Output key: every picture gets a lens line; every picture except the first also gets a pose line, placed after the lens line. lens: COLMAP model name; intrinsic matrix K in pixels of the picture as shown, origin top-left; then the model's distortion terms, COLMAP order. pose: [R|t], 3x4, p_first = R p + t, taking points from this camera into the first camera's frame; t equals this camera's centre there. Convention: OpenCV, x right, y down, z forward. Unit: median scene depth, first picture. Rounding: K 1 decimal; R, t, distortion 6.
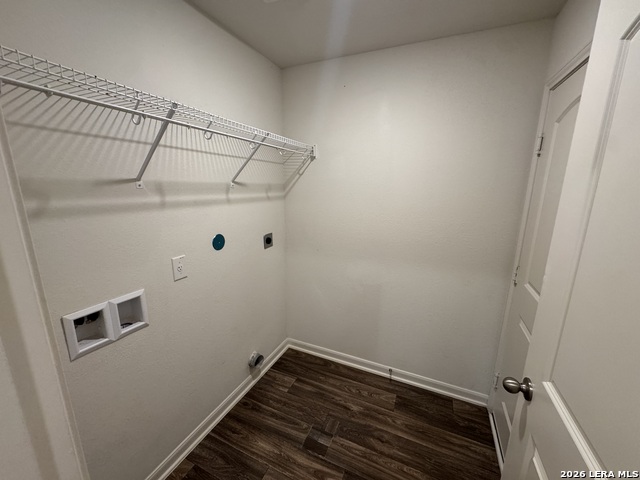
lens RADIAL K [[255.6, 0, 318.9], [0, 255.6, 237.4], [0, 0, 1]] dist [-0.003754, 0.000169]
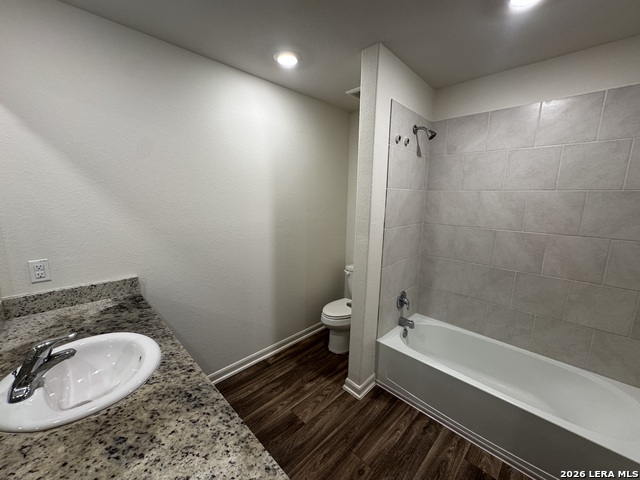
lens RADIAL K [[255.6, 0, 317.6], [0, 255.6, 240.4], [0, 0, 1]] dist [-0.003754, 0.000169]
pose [[-0.354454, 0.163887, -0.920599, 1.121655], [-0.198614, 0.948860, 0.245390, -0.240630], [0.913737, 0.269824, -0.303777, 1.272372]]
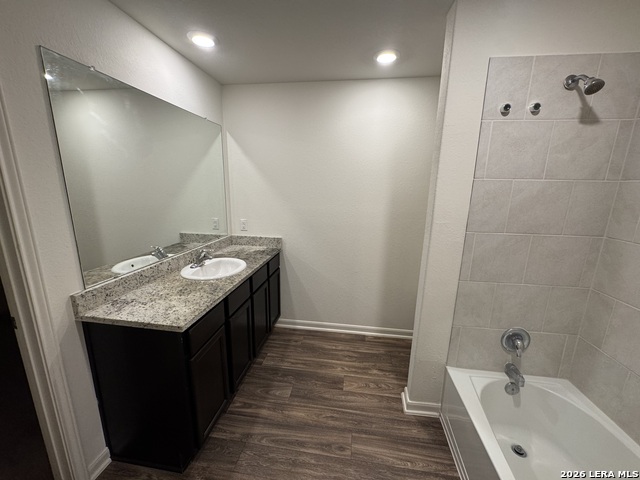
lens RADIAL K [[255.6, 0, 319.9], [0, 255.6, 239.9], [0, 0, 1]] dist [-0.003754, 0.000169]
pose [[-0.961951, 0.052211, -0.268186, 0.706646], [-0.060995, 0.915761, 0.397067, -0.358093], [0.266325, 0.398317, -0.877733, 1.817189]]
